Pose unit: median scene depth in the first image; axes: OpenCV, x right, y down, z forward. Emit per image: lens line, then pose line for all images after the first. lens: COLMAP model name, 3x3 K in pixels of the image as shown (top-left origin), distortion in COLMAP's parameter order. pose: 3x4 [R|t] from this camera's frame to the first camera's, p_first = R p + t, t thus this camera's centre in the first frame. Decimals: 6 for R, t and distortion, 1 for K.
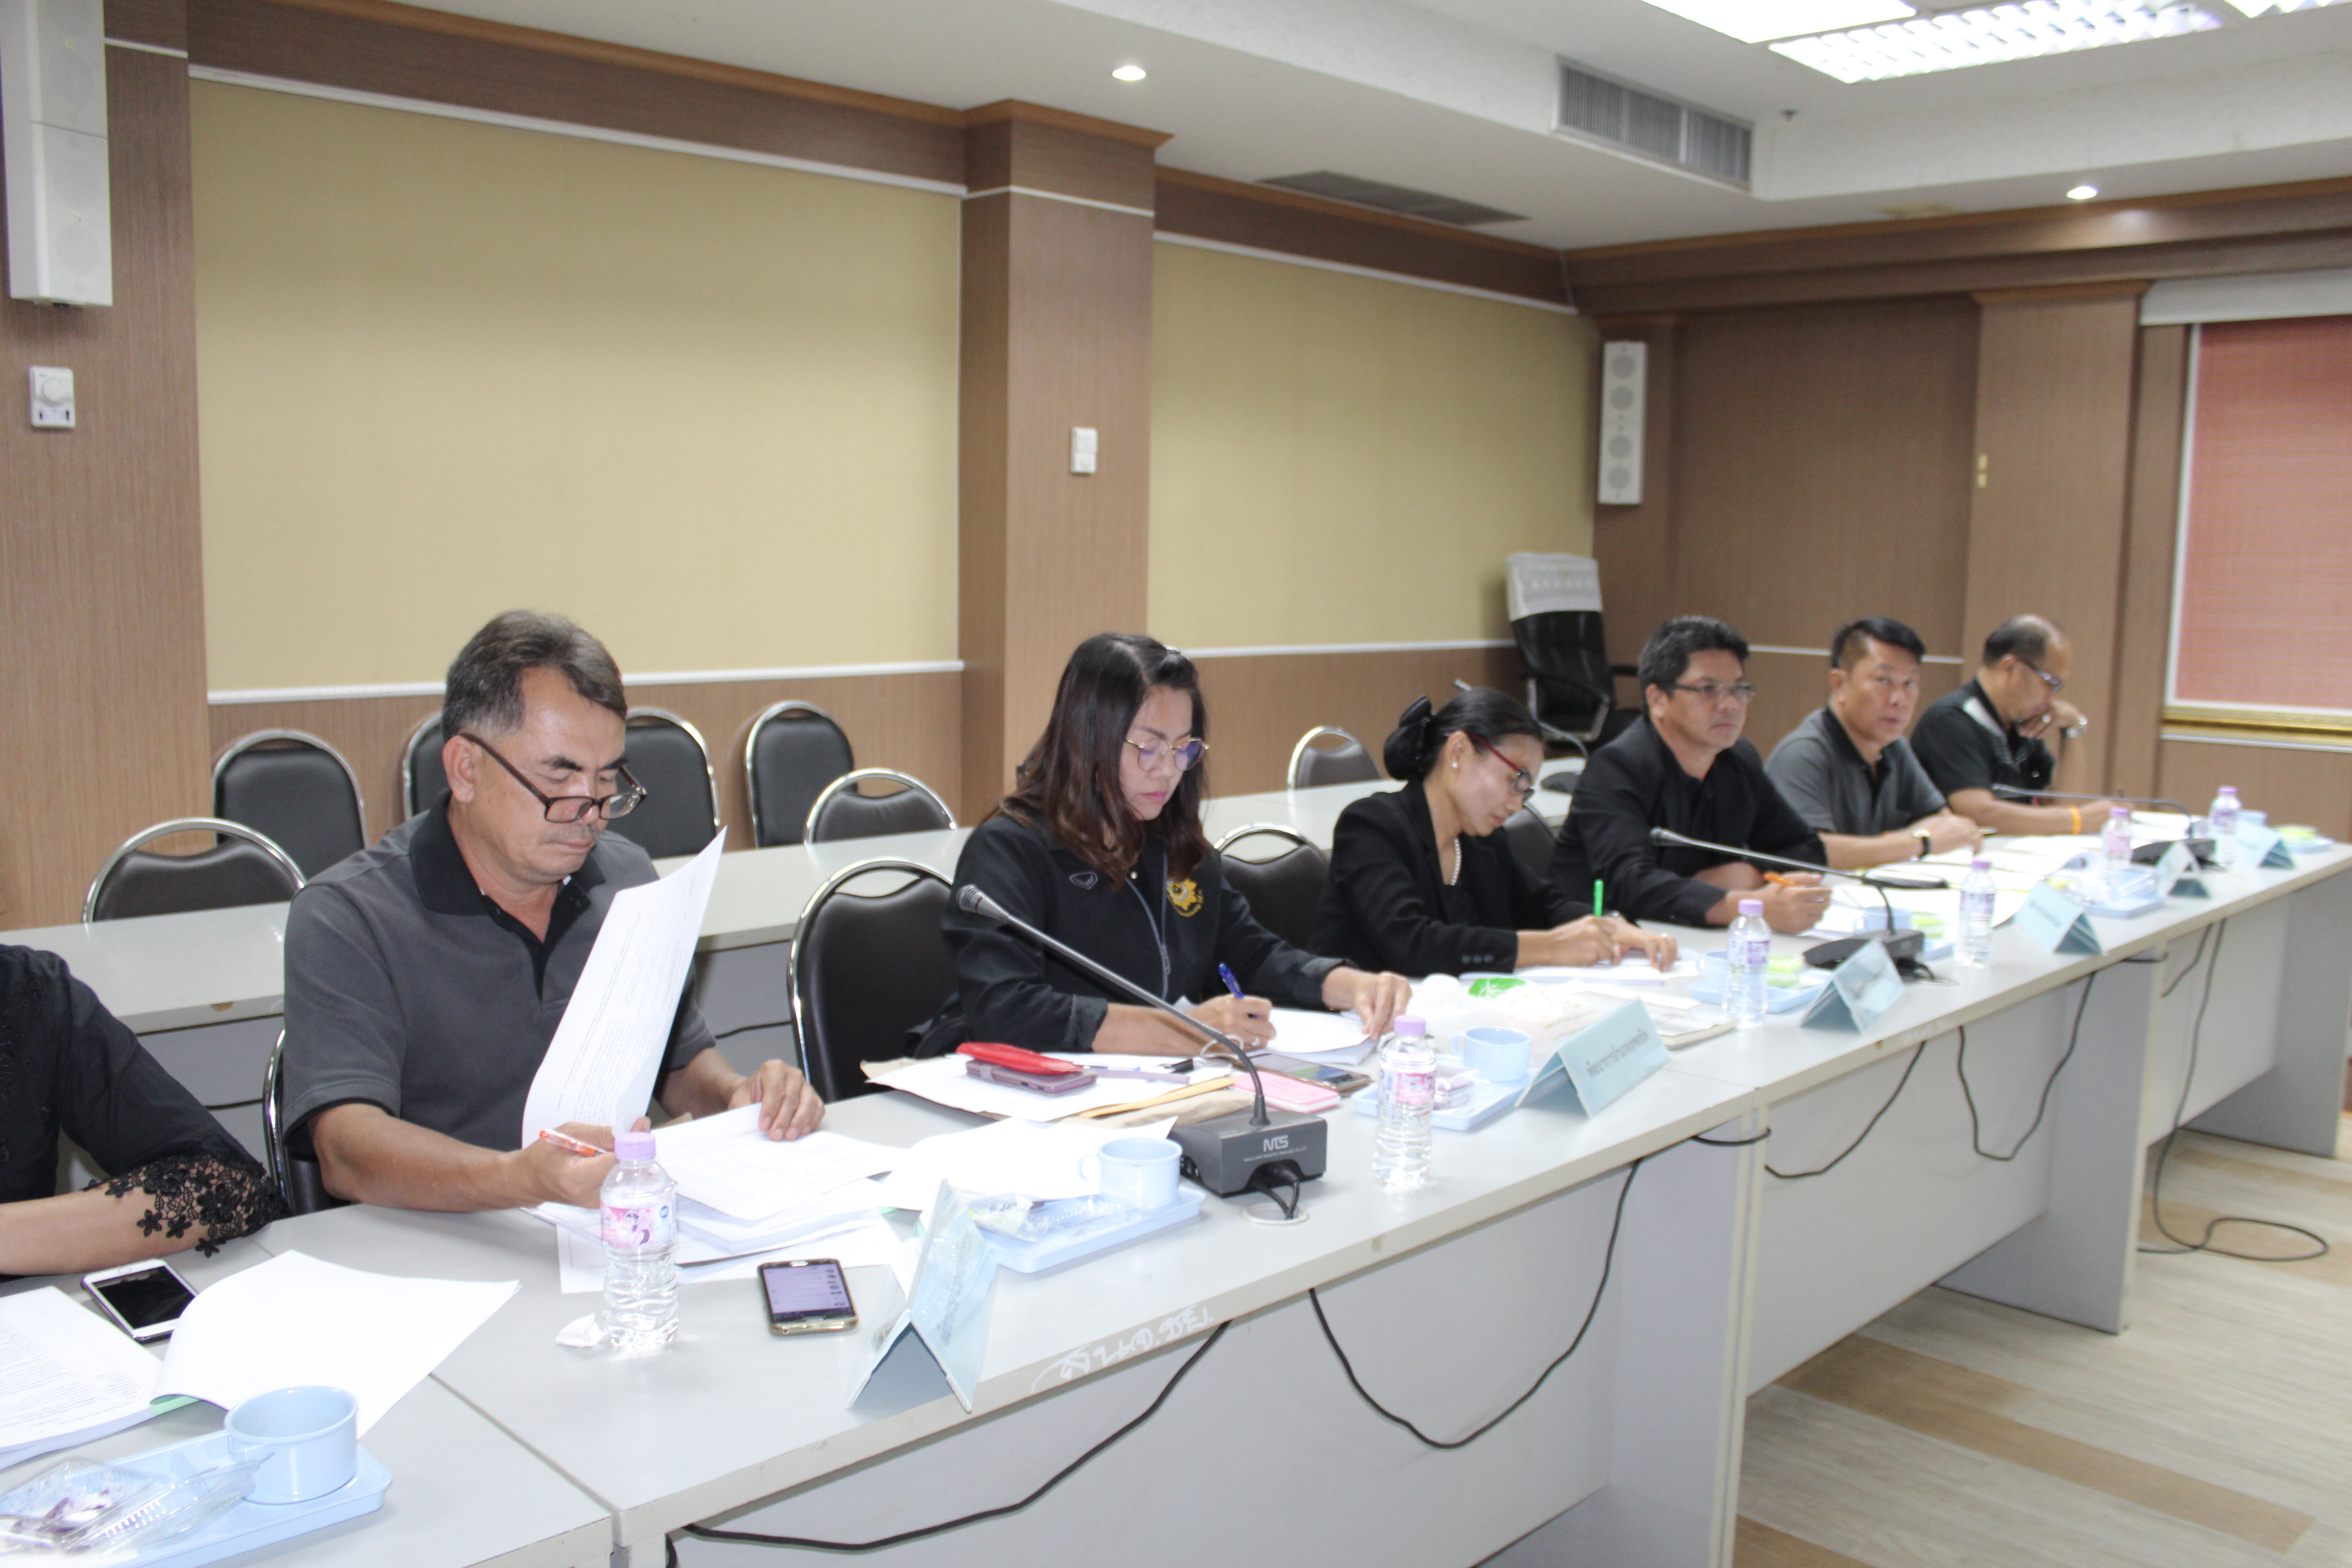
lens RADIAL K [[1988.8, 0, 1176.0], [0, 1988.8, 784.0], [0, 0, 1]] dist [-0.167105, 0.158236]
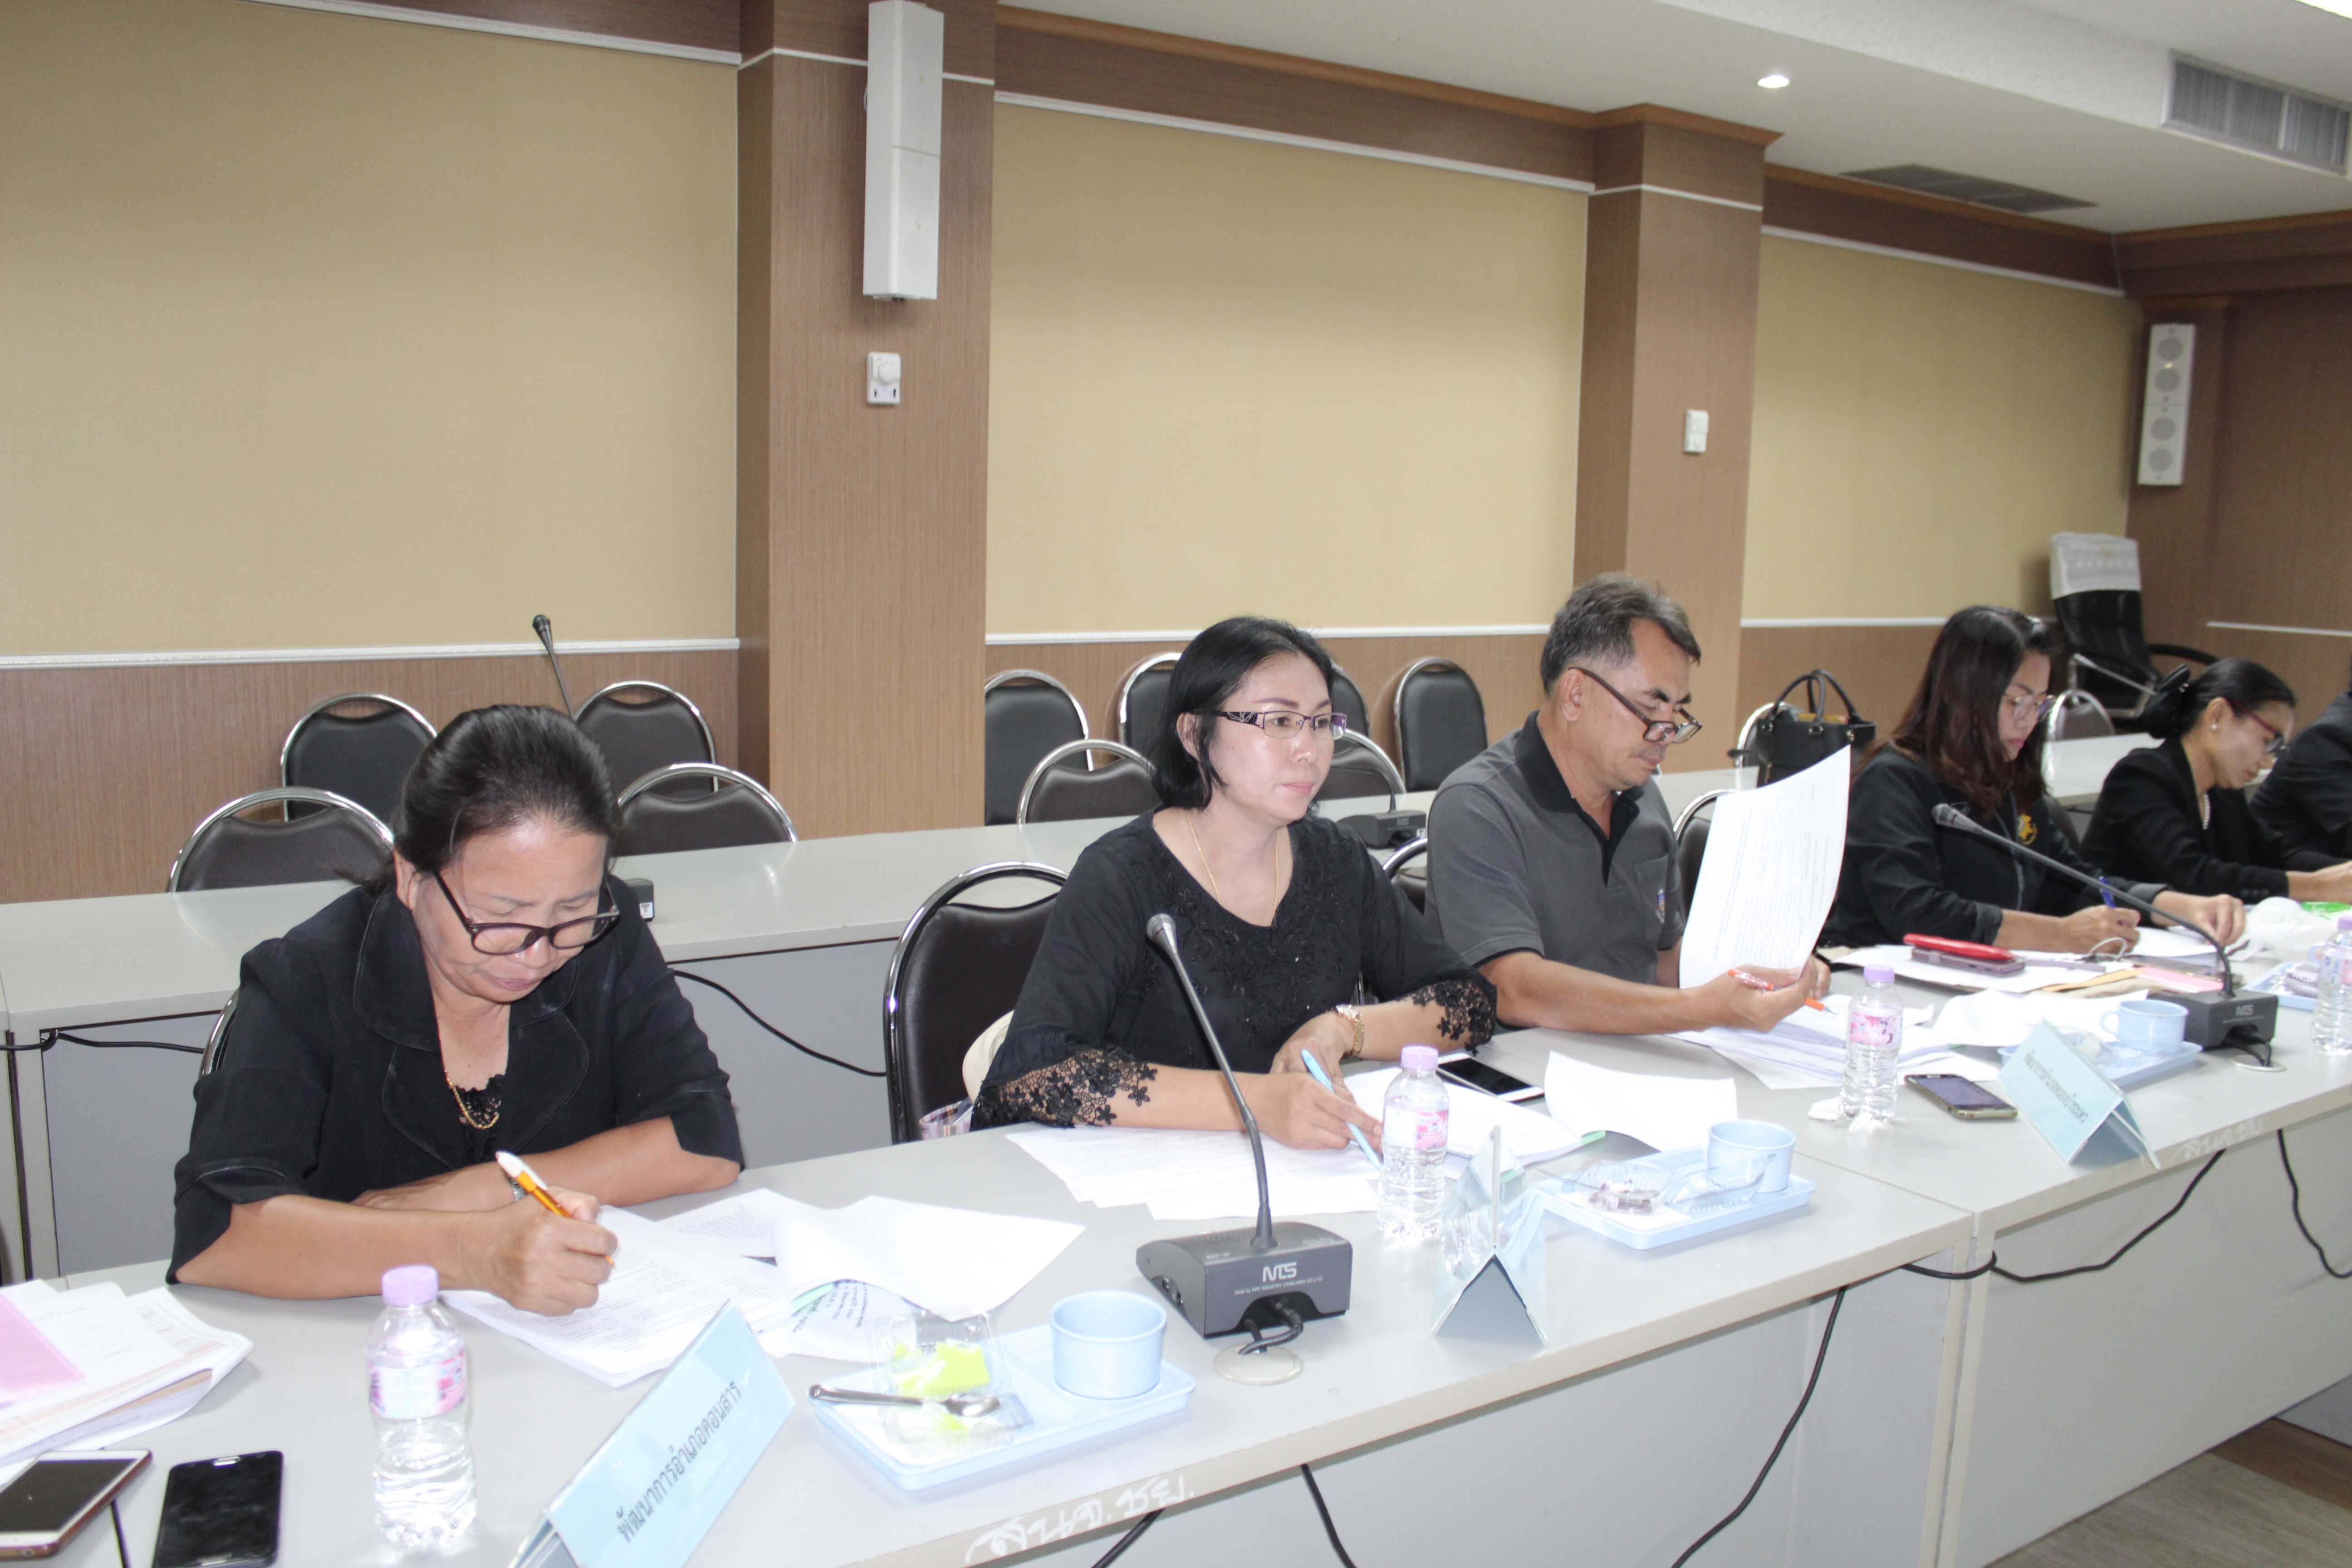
lens RADIAL K [[1988.8, 0, 1176.0], [0, 1988.8, 784.0], [0, 0, 1]] dist [-0.167105, 0.158236]
pose [[0.981920, 0.033898, -0.186234, -0.124735], [-0.030651, 0.999324, 0.020289, 0.010197], [0.186796, -0.014214, 0.982296, -0.102598]]
